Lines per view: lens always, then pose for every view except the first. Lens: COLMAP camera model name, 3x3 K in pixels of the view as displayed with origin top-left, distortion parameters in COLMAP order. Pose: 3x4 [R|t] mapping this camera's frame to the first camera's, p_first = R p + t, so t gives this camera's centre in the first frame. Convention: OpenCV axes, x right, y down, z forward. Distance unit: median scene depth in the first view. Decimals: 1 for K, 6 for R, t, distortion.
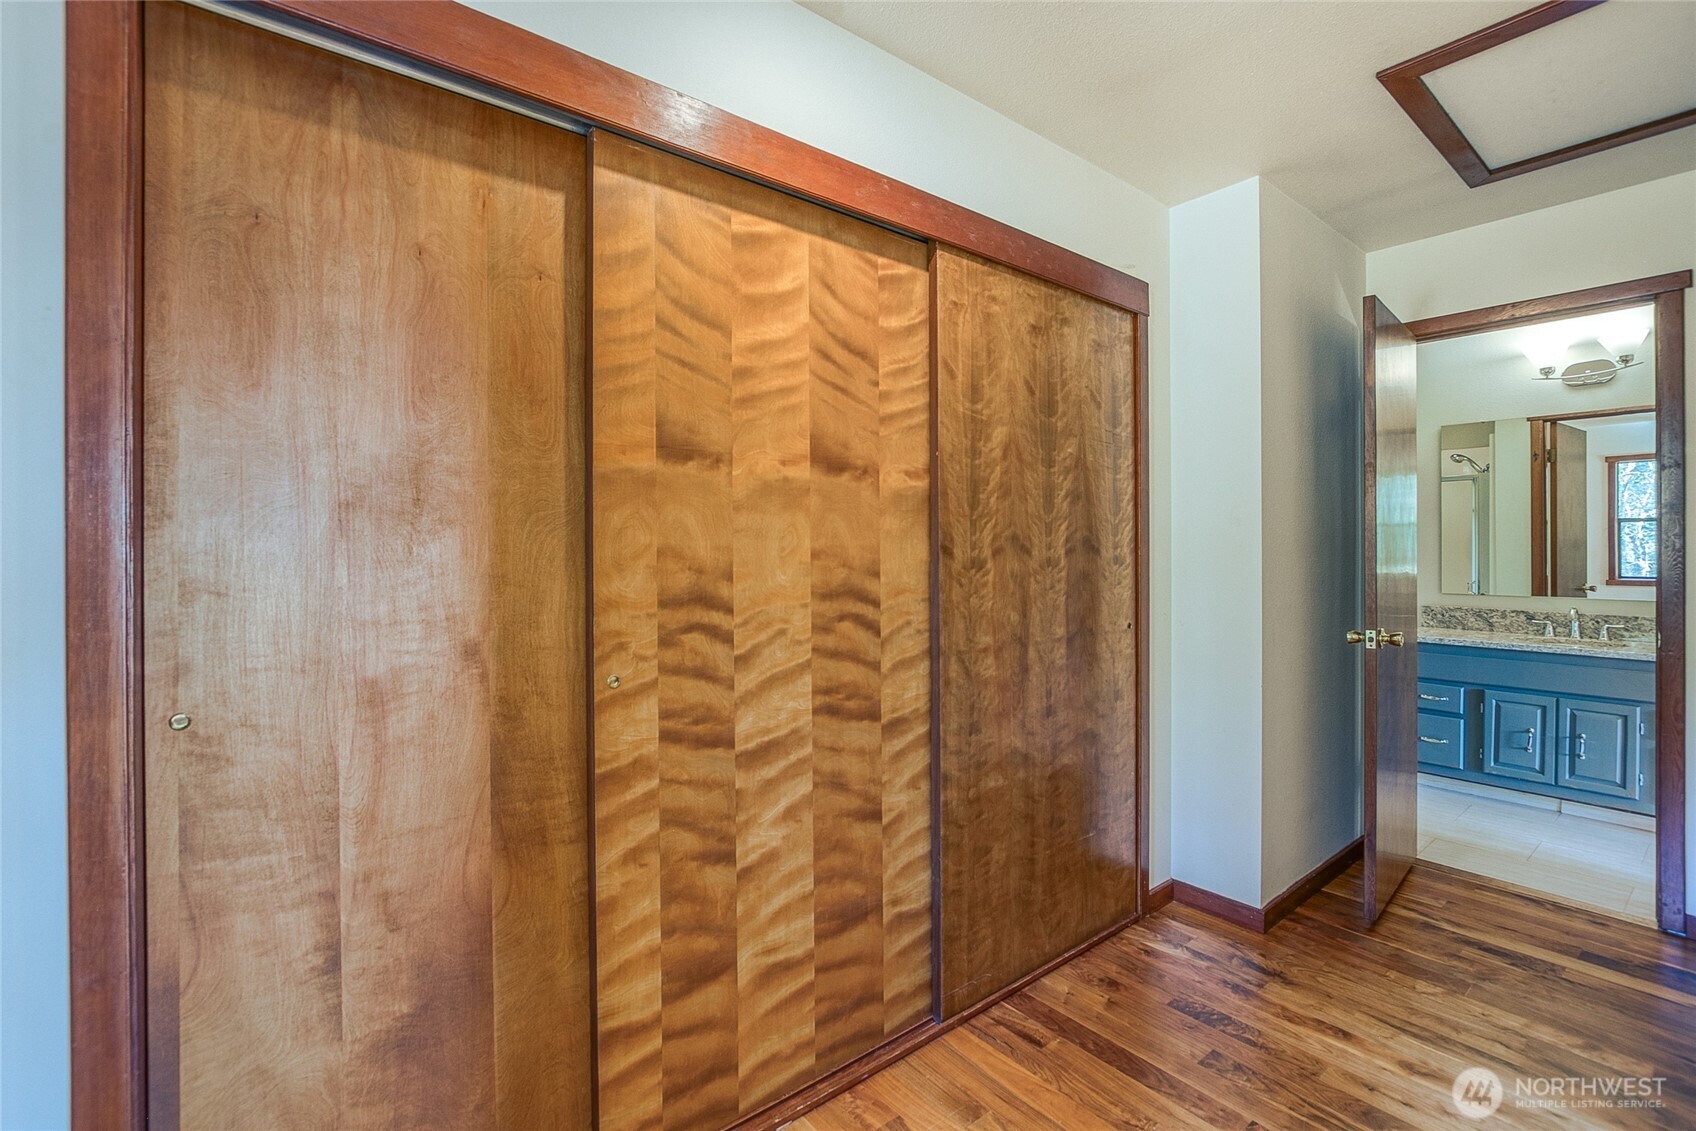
lens RADIAL K [[741.7, 0, 854.9], [0, 741.7, 558.4], [0, 0, 1]] dist [-0.005489, -0.000618]
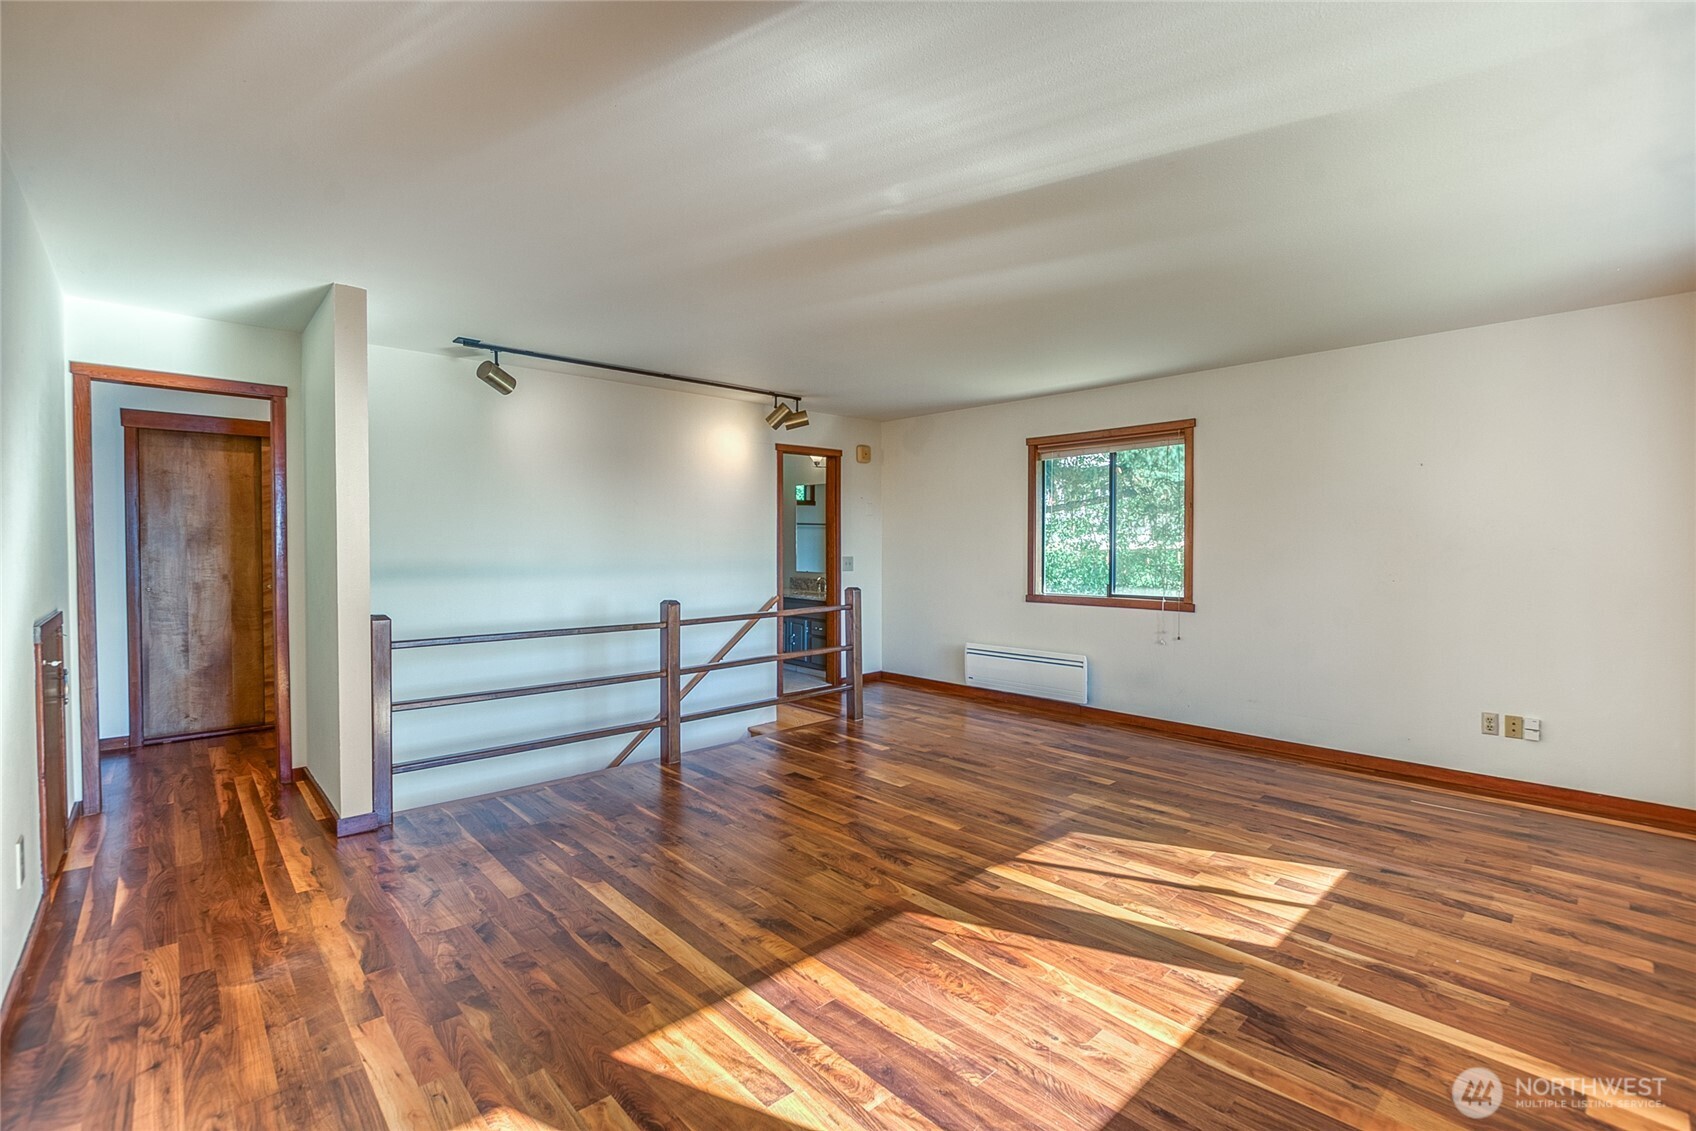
lens RADIAL K [[741.7, 0, 843.4], [0, 741.7, 564.9], [0, 0, 1]] dist [-0.005489, -0.000618]
pose [[0.995449, -0.001001, 0.095292, 2.491002], [-0.000098, 0.999933, 0.011533, 0.018468], [-0.095297, -0.011490, 0.995383, -3.367285]]
